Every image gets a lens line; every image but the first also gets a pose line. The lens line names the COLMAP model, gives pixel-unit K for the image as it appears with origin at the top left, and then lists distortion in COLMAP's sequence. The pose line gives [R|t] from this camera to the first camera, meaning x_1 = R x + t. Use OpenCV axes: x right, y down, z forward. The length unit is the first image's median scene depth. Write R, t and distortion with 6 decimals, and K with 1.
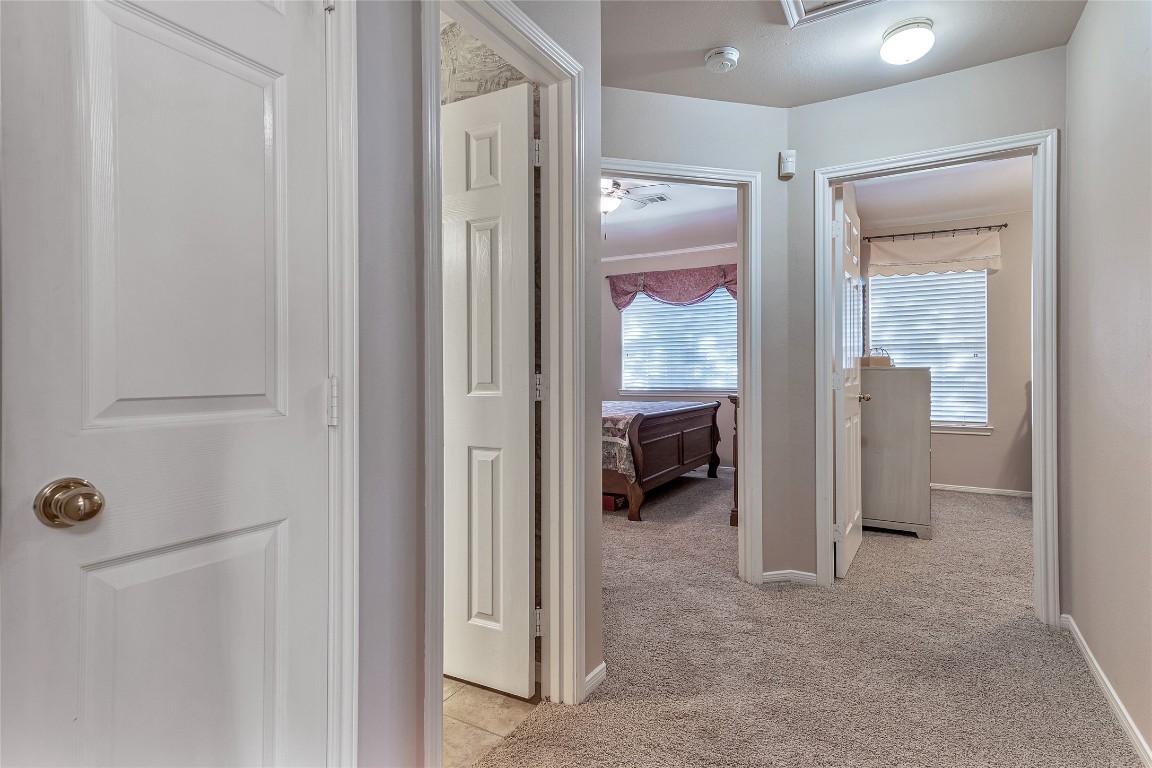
lens RADIAL K [[578.5, 0, 576.1], [0, 578.5, 377.8], [0, 0, 1]] dist [0.003425, 0.000691]
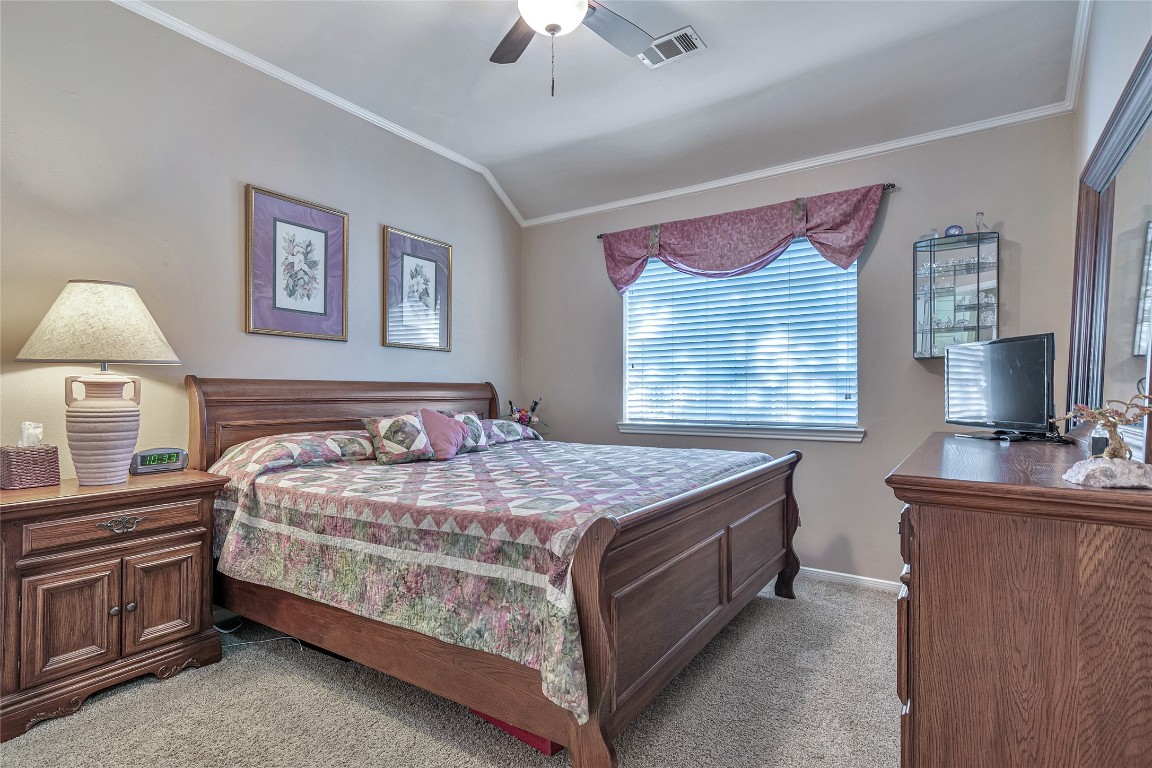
lens RADIAL K [[578.5, 0, 574.5], [0, 578.5, 388.8], [0, 0, 1]] dist [0.003425, 0.000691]
pose [[0.997694, 0.007156, -0.067496, 0.074721], [-0.008320, 0.999821, -0.016984, -0.004925], [0.067363, 0.017506, 0.997575, 0.429975]]
